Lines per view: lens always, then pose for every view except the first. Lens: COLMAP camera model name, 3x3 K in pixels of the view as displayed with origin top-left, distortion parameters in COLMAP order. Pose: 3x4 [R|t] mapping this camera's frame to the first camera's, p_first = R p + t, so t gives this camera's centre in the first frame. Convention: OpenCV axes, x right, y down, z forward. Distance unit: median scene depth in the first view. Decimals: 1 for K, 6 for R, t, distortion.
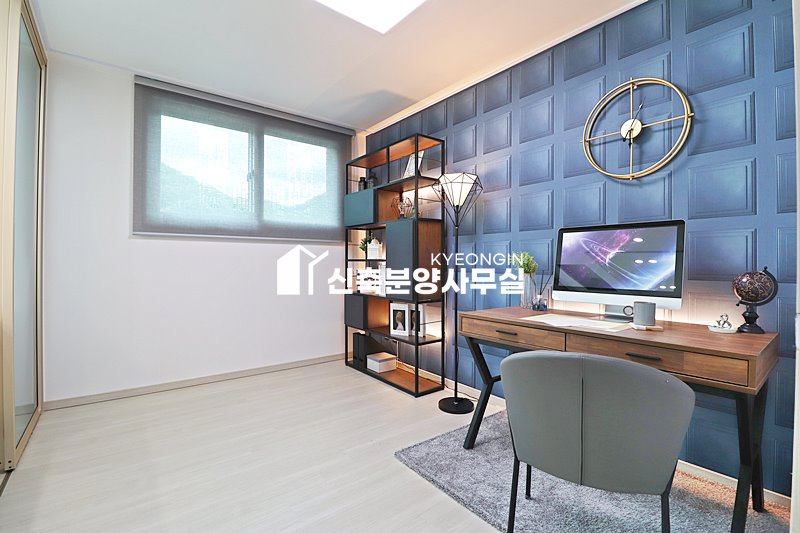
lens RADIAL K [[375.1, 0, 401.6], [0, 375.1, 263.9], [0, 0, 1]] dist [0.000197, -0.000410]
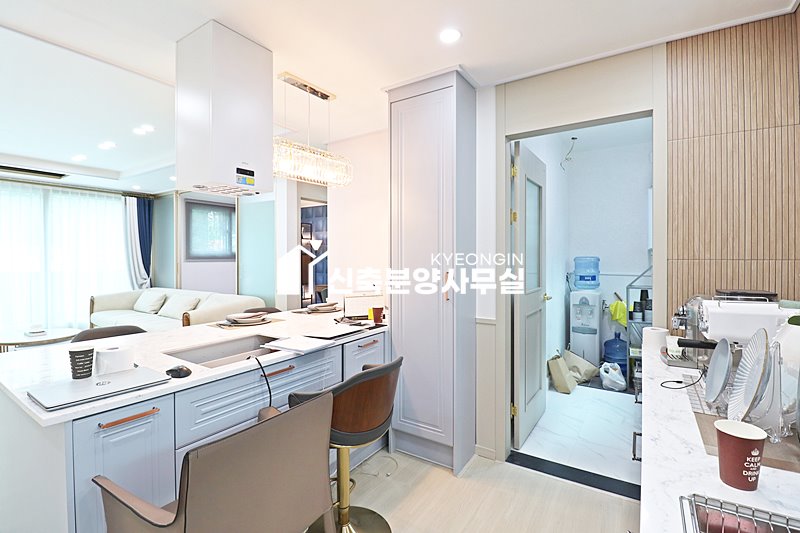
lens RADIAL K [[375.1, 0, 400.0], [0, 375.1, 261.3], [0, 0, 1]] dist [0.000197, -0.000410]
pose [[0.945972, -0.008793, 0.324130, -0.162857], [0.006326, 0.999942, 0.008662, -0.085179], [-0.324188, -0.006144, 0.945973, -1.792501]]
